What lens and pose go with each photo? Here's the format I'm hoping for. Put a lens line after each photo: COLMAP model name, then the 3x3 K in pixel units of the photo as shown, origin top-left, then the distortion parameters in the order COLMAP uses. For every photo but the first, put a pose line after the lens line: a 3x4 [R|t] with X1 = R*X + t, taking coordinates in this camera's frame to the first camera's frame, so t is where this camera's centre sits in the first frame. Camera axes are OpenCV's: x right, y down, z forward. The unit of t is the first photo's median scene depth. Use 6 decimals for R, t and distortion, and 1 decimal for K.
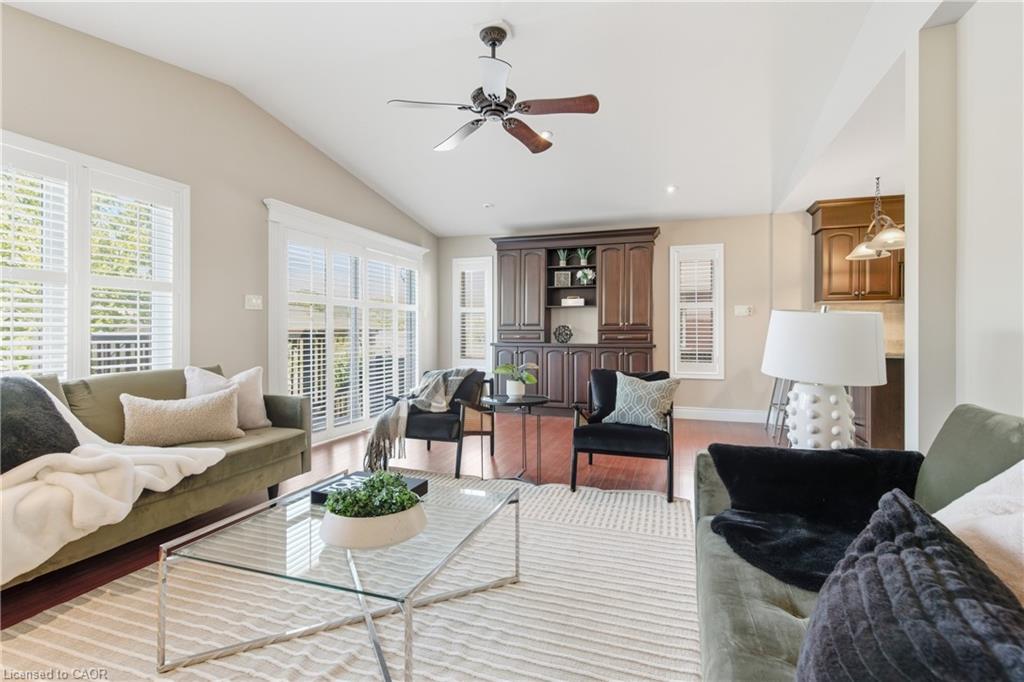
lens RADIAL K [[469.1, 0, 512.6], [0, 469.1, 333.3], [0, 0, 1]] dist [0.002533, 0.000262]
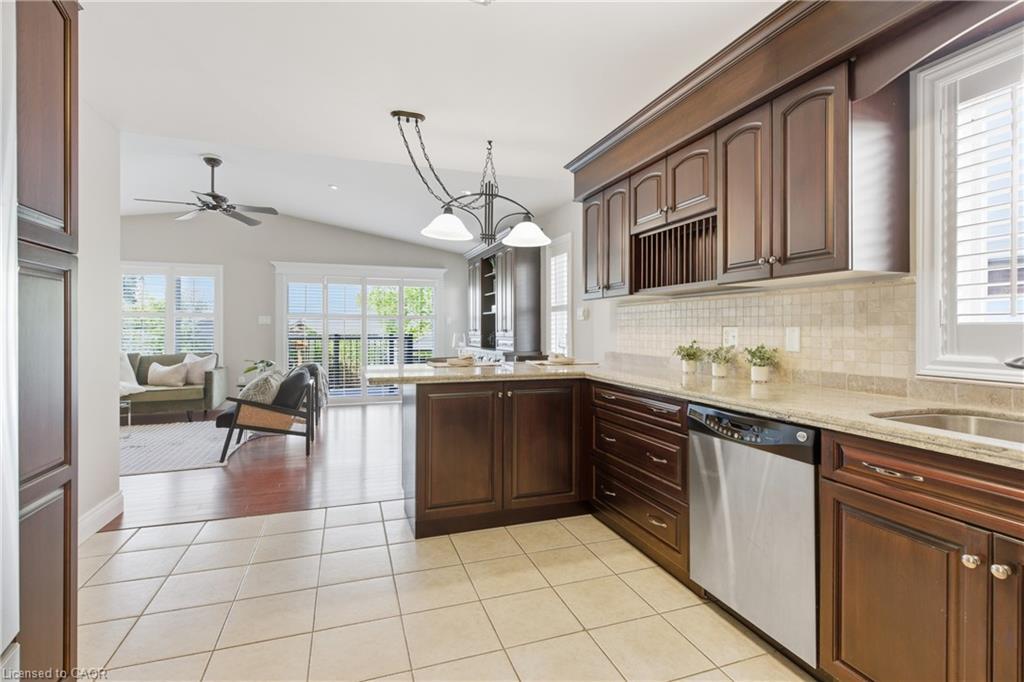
lens RADIAL K [[477.6, 0, 510.9], [0, 477.6, 328.6], [0, 0, 1]] dist [0.001967, -0.000263]
pose [[0.634028, -0.001765, -0.773308, 1.003680], [-0.001722, 0.999992, -0.003694, -0.019079], [0.773308, 0.003674, 0.634020, 0.383555]]
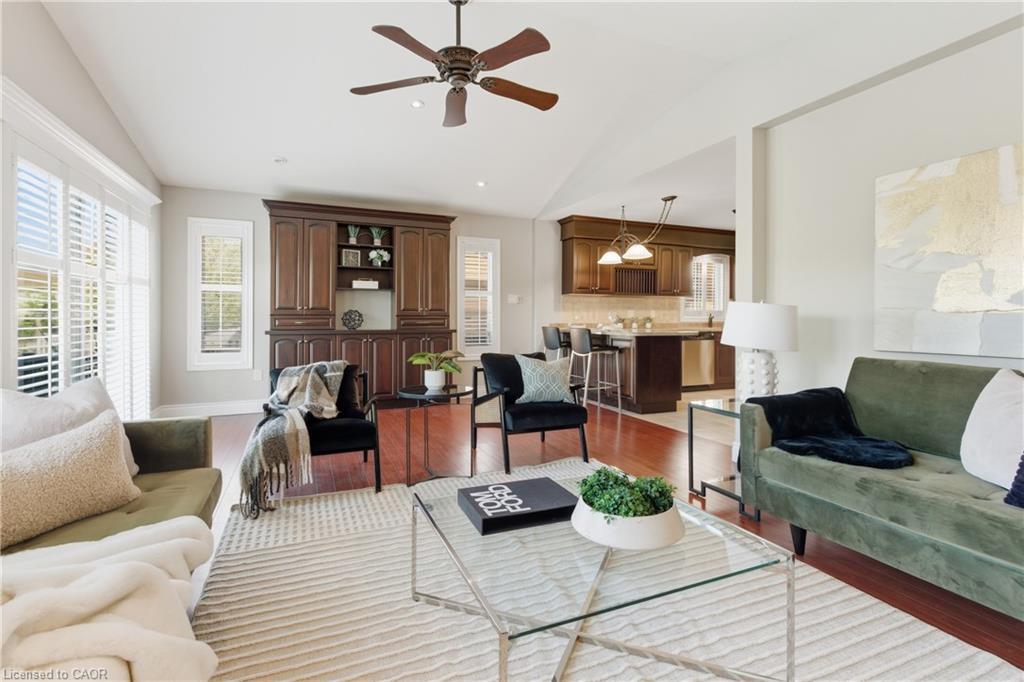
lens RADIAL K [[477.6, 0, 510.9], [0, 477.6, 328.6], [0, 0, 1]] dist [0.001967, -0.000263]
pose [[0.735939, -0.015014, 0.676882, -0.311153], [0.000721, 0.999771, 0.021392, -0.000358], [-0.677048, -0.015255, 0.735781, 0.127934]]
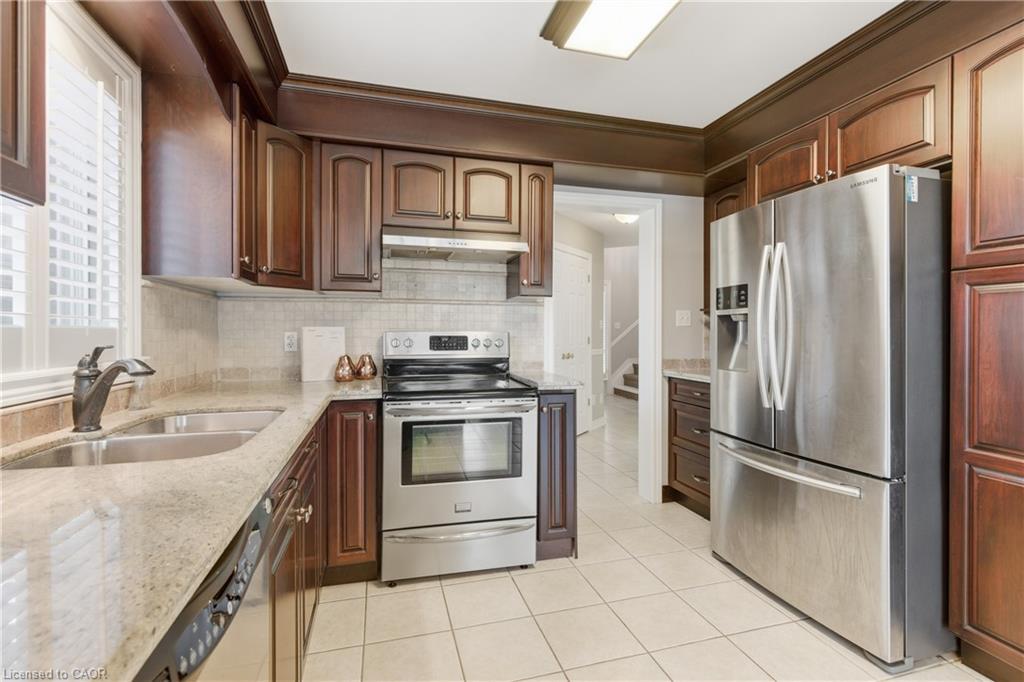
lens RADIAL K [[477.6, 0, 510.9], [0, 477.6, 328.6], [0, 0, 1]] dist [0.001967, -0.000263]
pose [[-0.587312, 0.001922, 0.809358, 0.707699], [0.002075, 0.999997, -0.000869, -0.021365], [-0.809358, 0.001169, -0.587314, 0.709687]]
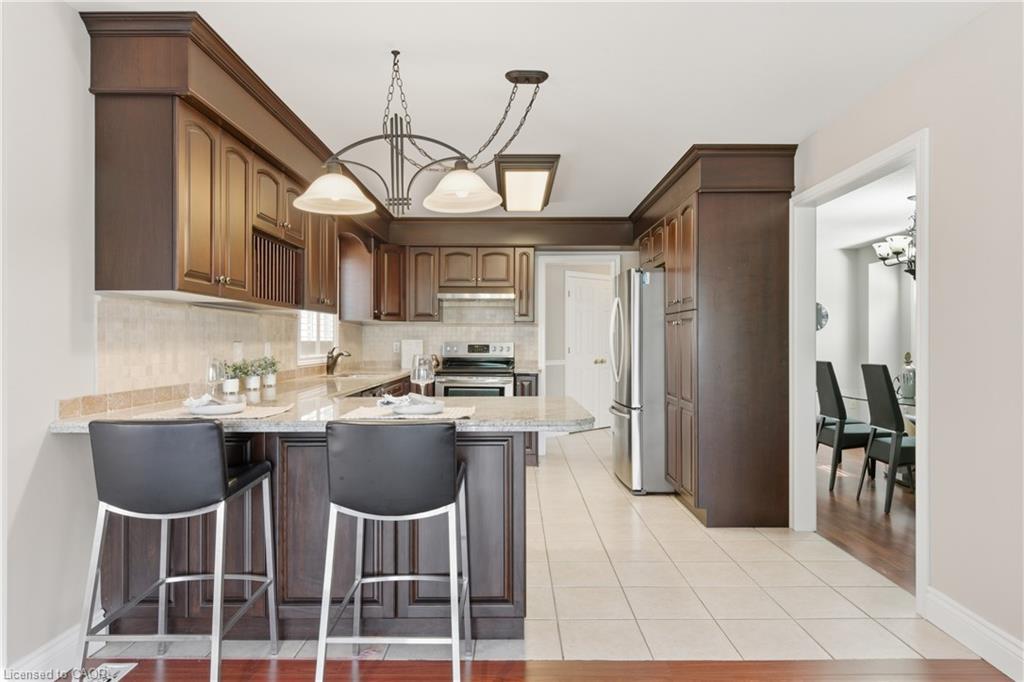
lens RADIAL K [[598.0, 0, 512.0], [0, 598.0, 341.0], [0, 0, 1]] dist [0.002431, 0.000103]
pose [[-0.347980, -0.002493, 0.937499, 0.106388], [0.004766, 0.999979, 0.004428, -0.025597], [-0.937490, 0.006009, -0.347960, 0.793462]]
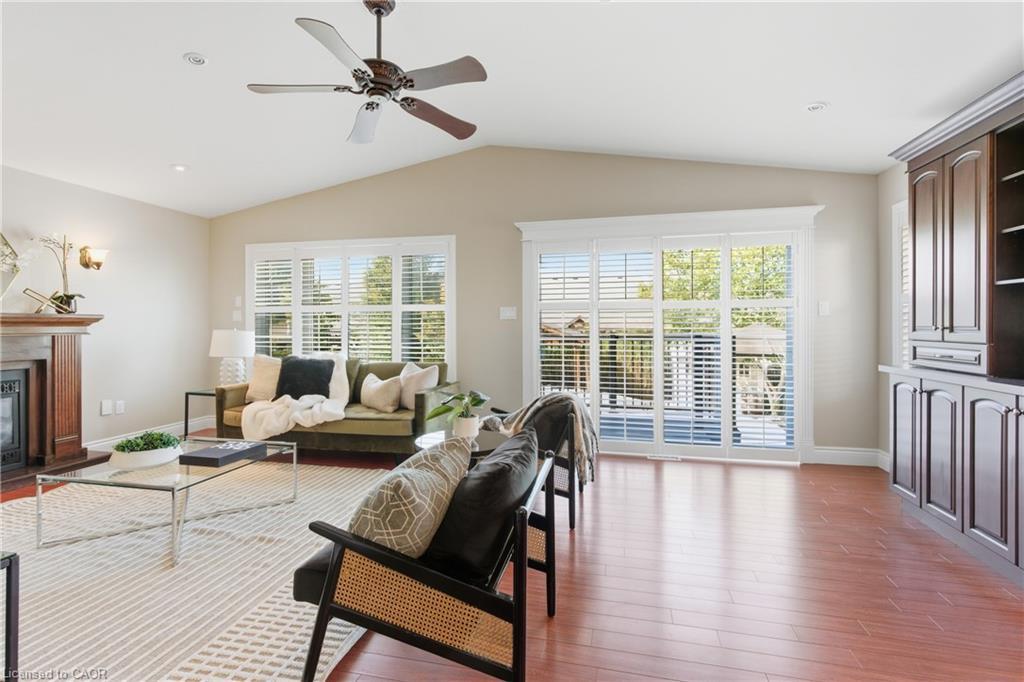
lens RADIAL K [[469.1, 0, 512.6], [0, 469.1, 333.3], [0, 0, 1]] dist [0.002533, 0.000262]
pose [[0.120285, 0.015846, -0.992613, 0.437000], [0.002475, 0.999865, 0.016262, -0.023584], [0.992736, -0.004413, 0.120229, 0.587547]]
